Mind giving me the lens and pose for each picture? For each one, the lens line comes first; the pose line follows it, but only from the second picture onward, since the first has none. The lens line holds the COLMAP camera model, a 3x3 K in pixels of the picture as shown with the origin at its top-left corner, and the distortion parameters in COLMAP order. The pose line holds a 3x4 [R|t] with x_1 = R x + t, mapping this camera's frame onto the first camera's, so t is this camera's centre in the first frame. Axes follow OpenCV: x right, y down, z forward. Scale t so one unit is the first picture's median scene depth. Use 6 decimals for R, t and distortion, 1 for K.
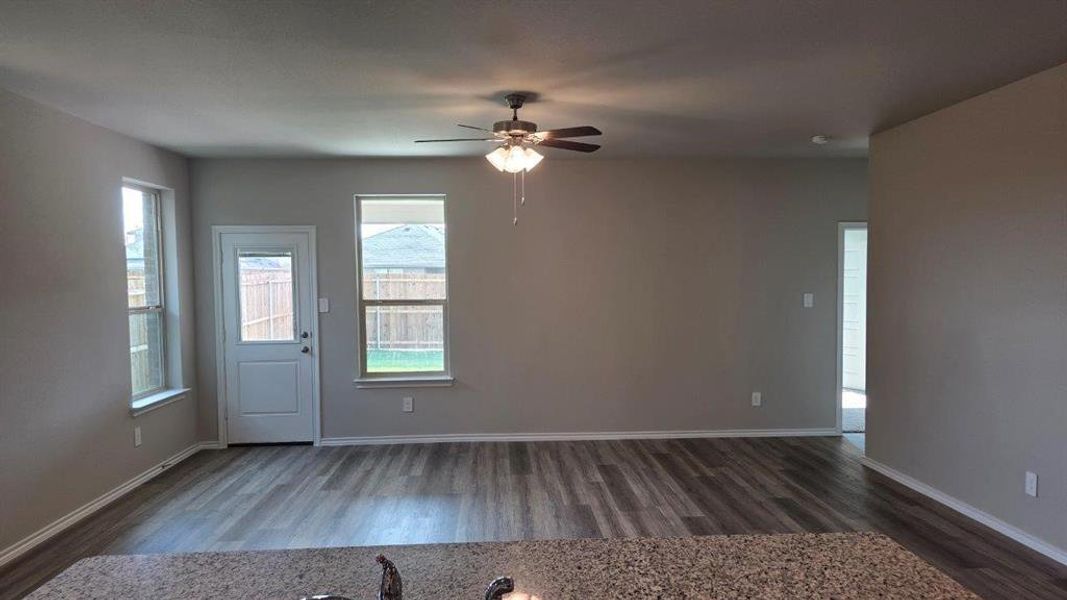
lens RADIAL K [[714.1, 0, 536.3], [0, 714.1, 304.8], [0, 0, 1]] dist [0.051746, -0.026525]
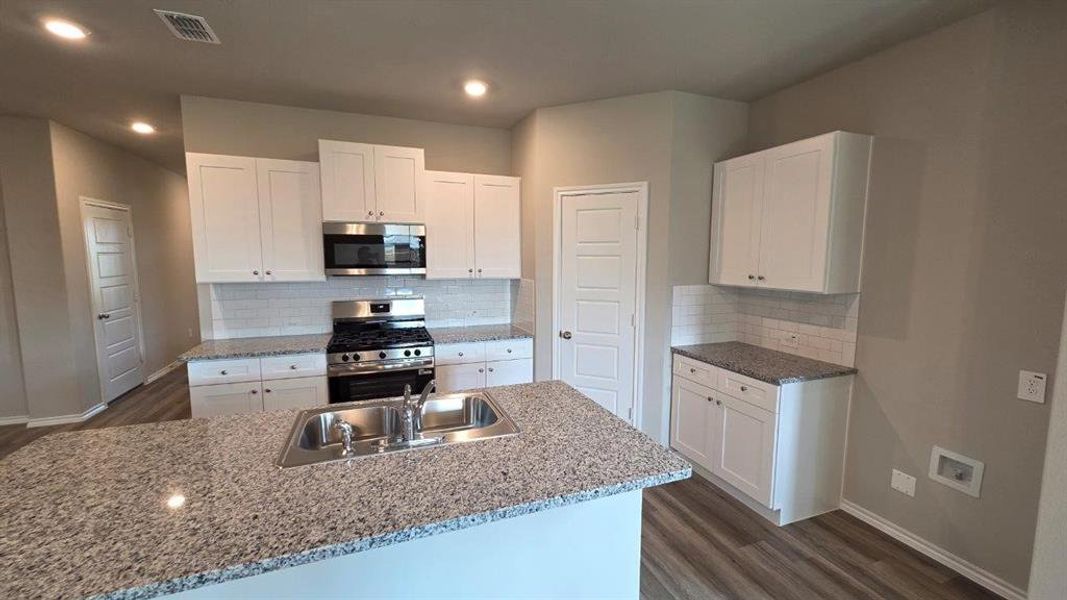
lens RADIAL K [[434.0, 0, 539.7], [0, 434.0, 304.2], [0, 0, 1]] dist [0.005775, -0.000211]
pose [[-0.949943, 0.039057, -0.309971, -0.149388], [-0.009974, 0.987858, 0.155039, -0.048396], [0.312263, 0.150370, -0.938019, 1.656580]]
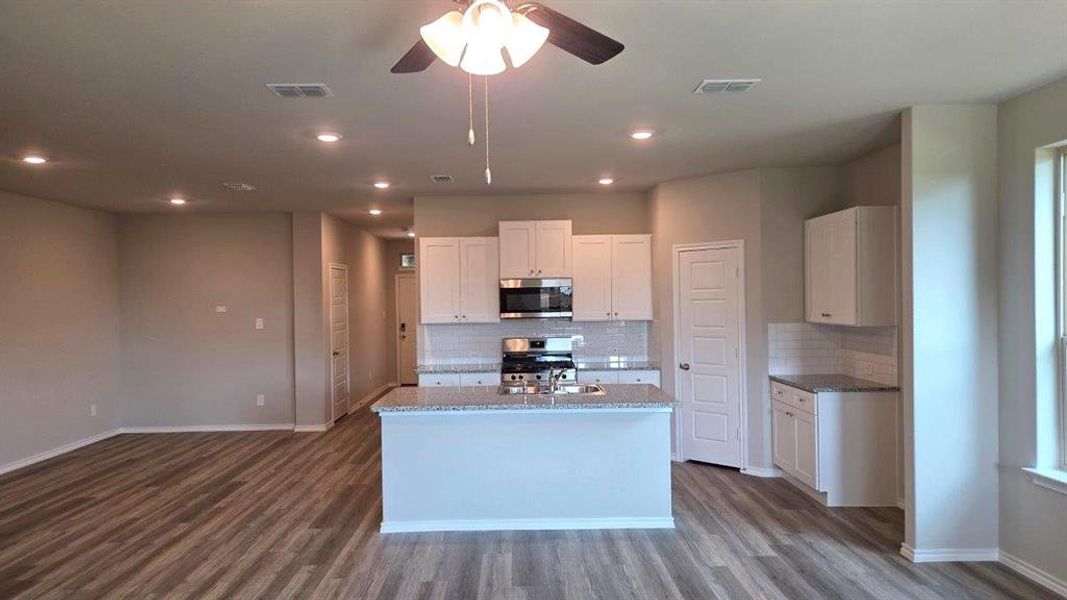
lens RADIAL K [[714.1, 0, 527.2], [0, 714.1, 301.3], [0, 0, 1]] dist [0.051746, -0.026525]
pose [[-0.998939, 0.024352, 0.039086, -0.181426], [0.026184, 0.998549, 0.047057, -0.161532], [-0.037883, 0.048030, -0.998127, 3.761717]]
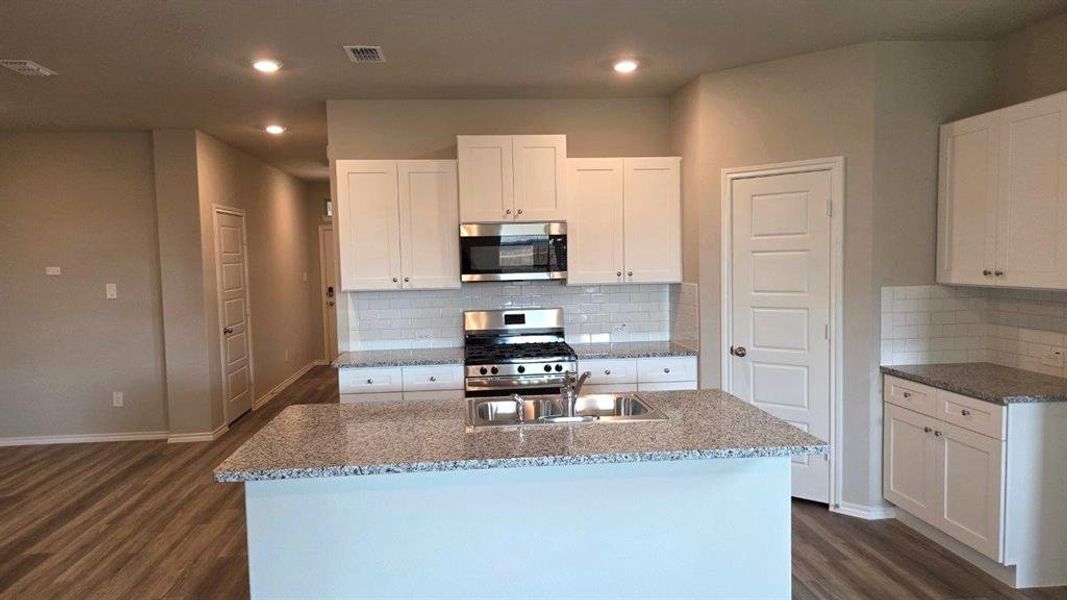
lens RADIAL K [[714.1, 0, 526.7], [0, 714.1, 307.3], [0, 0, 1]] dist [0.051746, -0.026525]
pose [[-0.998762, 0.034027, -0.036283, -0.009852], [0.029665, 0.992963, 0.114651, -0.085377], [0.039929, 0.113433, -0.992743, 2.406014]]
